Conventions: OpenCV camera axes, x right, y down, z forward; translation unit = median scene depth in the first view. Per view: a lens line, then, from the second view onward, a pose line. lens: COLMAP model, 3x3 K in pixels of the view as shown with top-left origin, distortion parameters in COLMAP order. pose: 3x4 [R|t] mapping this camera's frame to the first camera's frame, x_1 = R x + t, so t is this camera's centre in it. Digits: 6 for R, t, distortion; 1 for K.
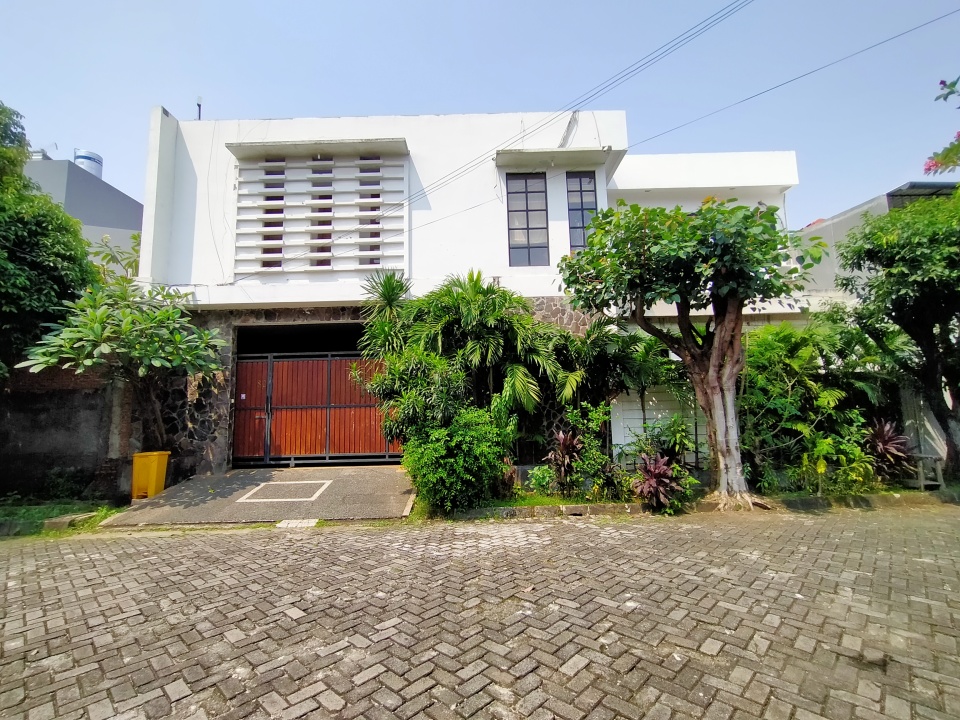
lens RADIAL K [[447.3, 0, 476.4], [0, 447.3, 356.0], [0, 0, 1]] dist [0.002557, 0.001052]
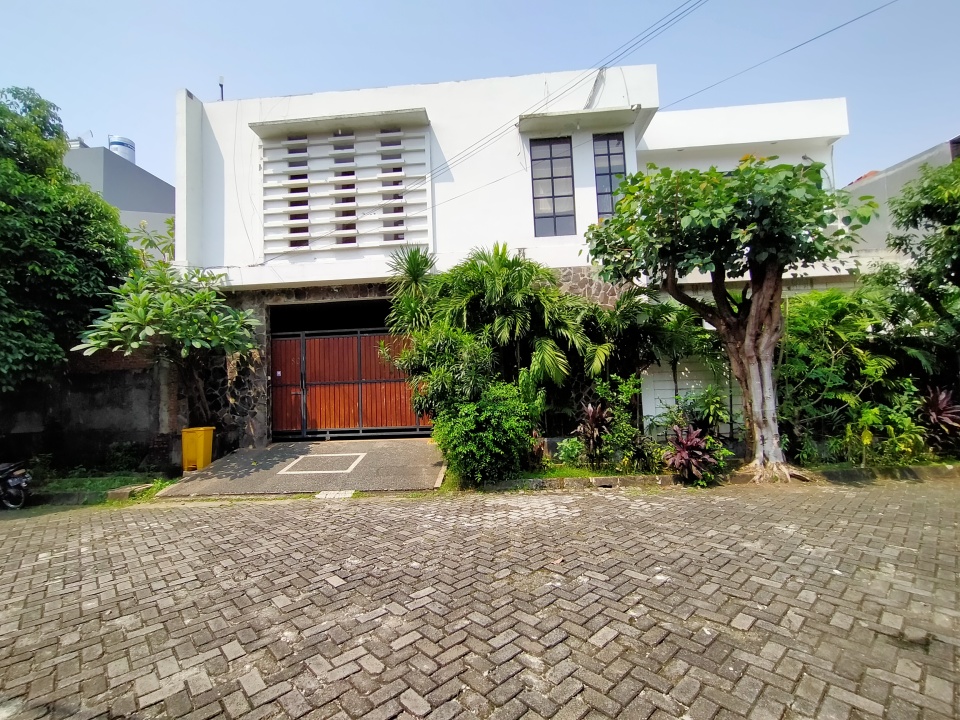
lens RADIAL K [[447.3, 0, 473.2], [0, 447.3, 354.1], [0, 0, 1]] dist [0.002557, 0.001052]
pose [[0.997409, -0.019840, -0.069156, 0.001911], [0.024081, 0.997845, 0.061037, -0.009018], [0.067796, -0.062544, 0.995737, -0.000247]]
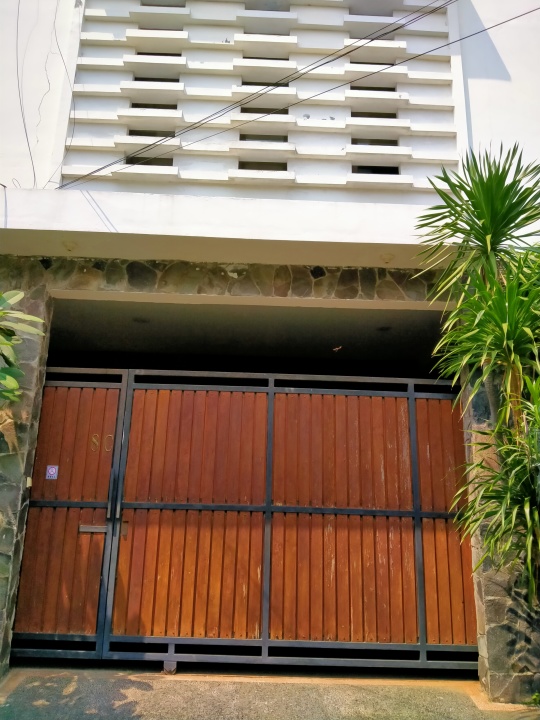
lens RADIAL K [[626.7, 0, 263.2], [0, 626.7, 342.0], [0, 0, 1]] dist [-0.005931, 0.002614]
pose [[0.997924, 0.060413, 0.022309, -0.456752], [-0.056298, 0.986569, -0.153336, 0.066359], [-0.031273, 0.151762, 0.987922, 0.556100]]
